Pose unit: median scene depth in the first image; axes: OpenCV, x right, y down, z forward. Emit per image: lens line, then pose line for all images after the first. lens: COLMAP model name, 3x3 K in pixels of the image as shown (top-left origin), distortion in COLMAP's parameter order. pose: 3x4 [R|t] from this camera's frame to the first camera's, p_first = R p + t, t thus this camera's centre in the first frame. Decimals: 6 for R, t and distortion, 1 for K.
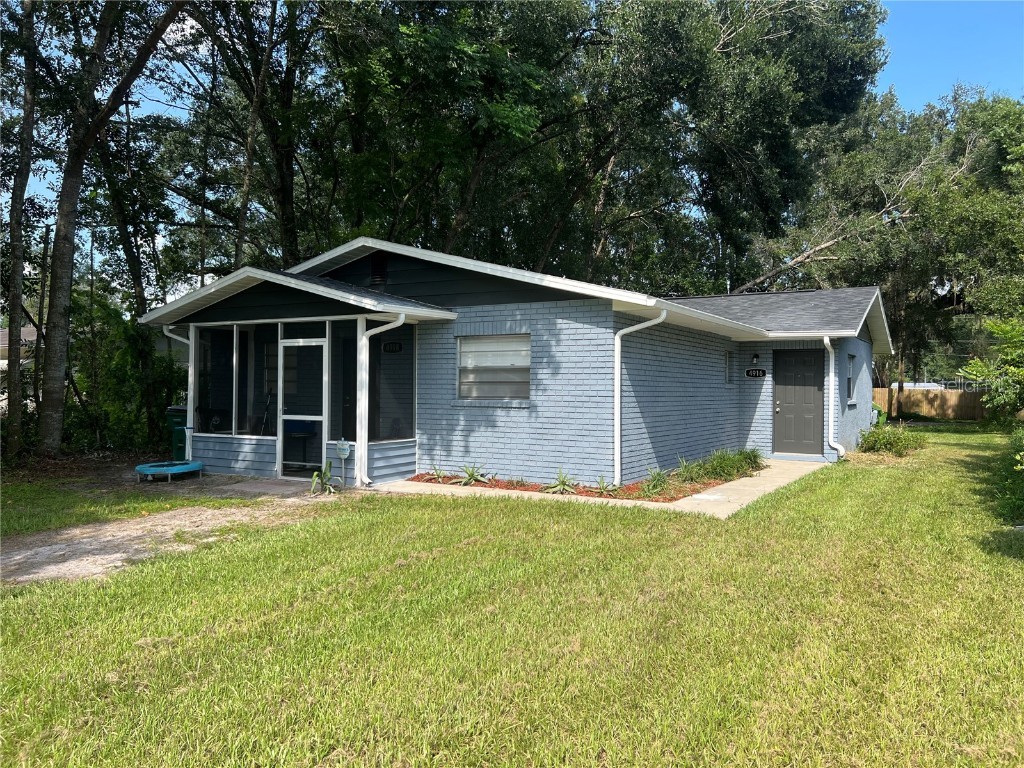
lens RADIAL K [[773.4, 0, 533.9], [0, 773.4, 378.9], [0, 0, 1]] dist [0.060659, -0.064657]
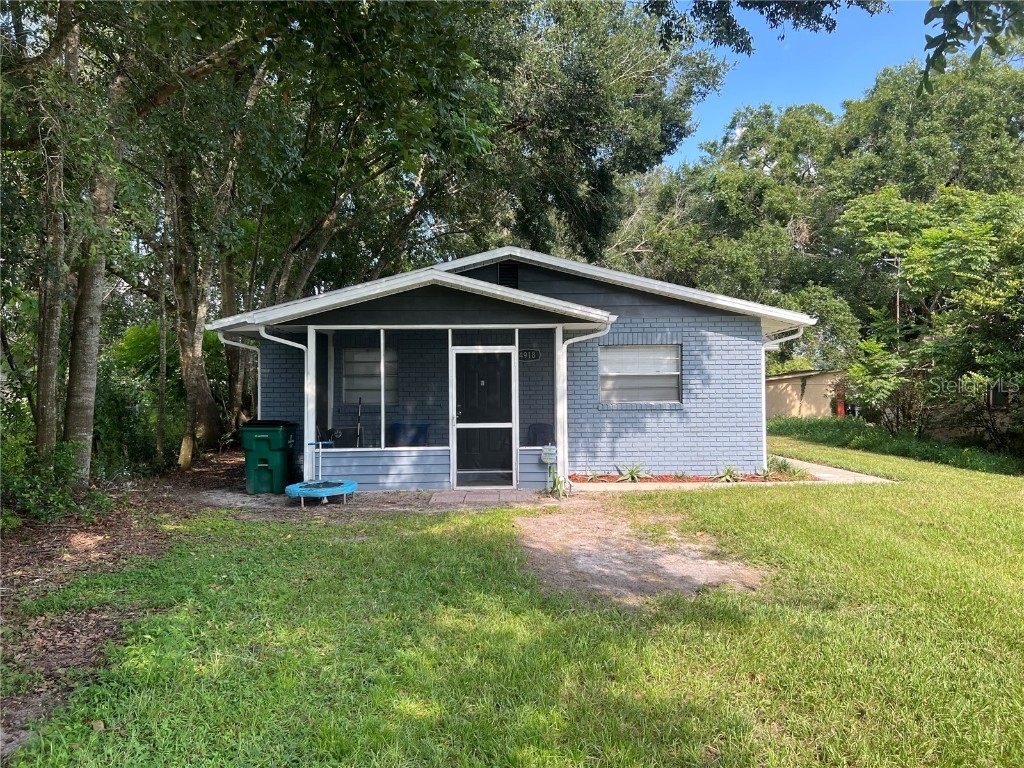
lens RADIAL K [[773.4, 0, 507.9], [0, 773.4, 387.2], [0, 0, 1]] dist [0.060659, -0.064657]
pose [[0.870869, -0.010156, 0.491411, -0.742154], [0.012483, 0.999921, -0.001458, 0.002647], [-0.491357, 0.007404, 0.870927, 0.124711]]
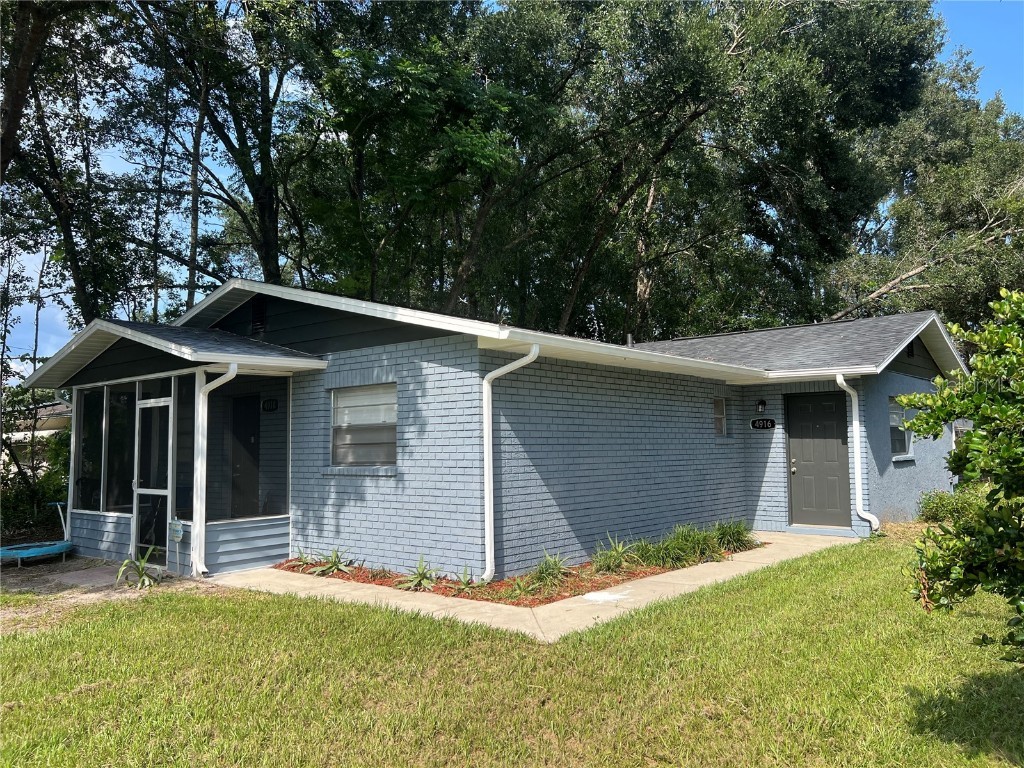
lens RADIAL K [[773.4, 0, 517.3], [0, 773.4, 383.4], [0, 0, 1]] dist [0.060659, -0.064657]
pose [[0.983545, -0.036303, -0.176981, 0.243385], [0.024104, 0.997213, -0.070599, 0.001844], [0.179051, 0.065172, 0.981679, 0.224669]]
